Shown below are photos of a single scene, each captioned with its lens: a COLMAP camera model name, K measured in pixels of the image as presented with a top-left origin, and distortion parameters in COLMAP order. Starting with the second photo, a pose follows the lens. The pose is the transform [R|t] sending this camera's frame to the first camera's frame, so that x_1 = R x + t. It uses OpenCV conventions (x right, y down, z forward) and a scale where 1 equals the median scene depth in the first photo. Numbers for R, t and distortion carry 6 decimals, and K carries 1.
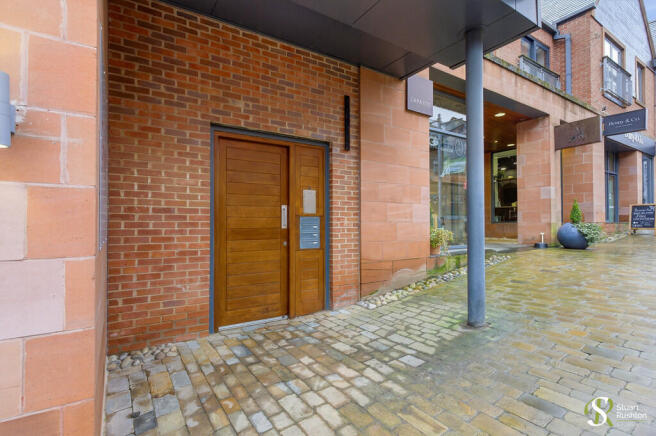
lens RADIAL K [[323.8, 0, 327.9], [0, 323.8, 219.4], [0, 0, 1]] dist [-0.001137, -0.000443]
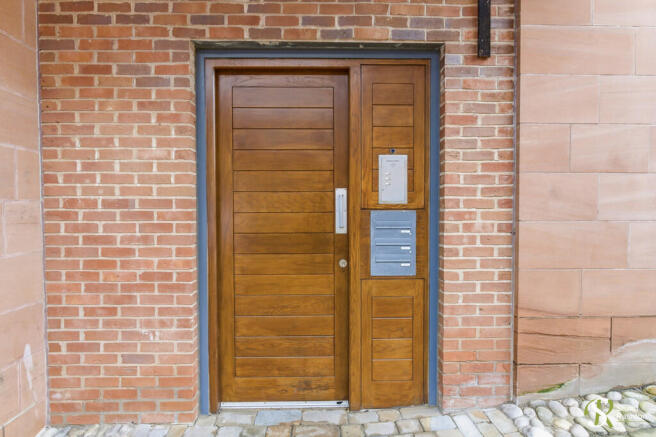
lens RADIAL K [[338.7, 0, 328.1], [0, 338.7, 220.2], [0, 0, 1]] dist [-0.004456, 0.001221]
pose [[0.869466, 0.011582, -0.493856, 0.116037], [0.009597, 0.999140, 0.040329, -0.015841], [0.493899, -0.039804, 0.868608, 0.544037]]
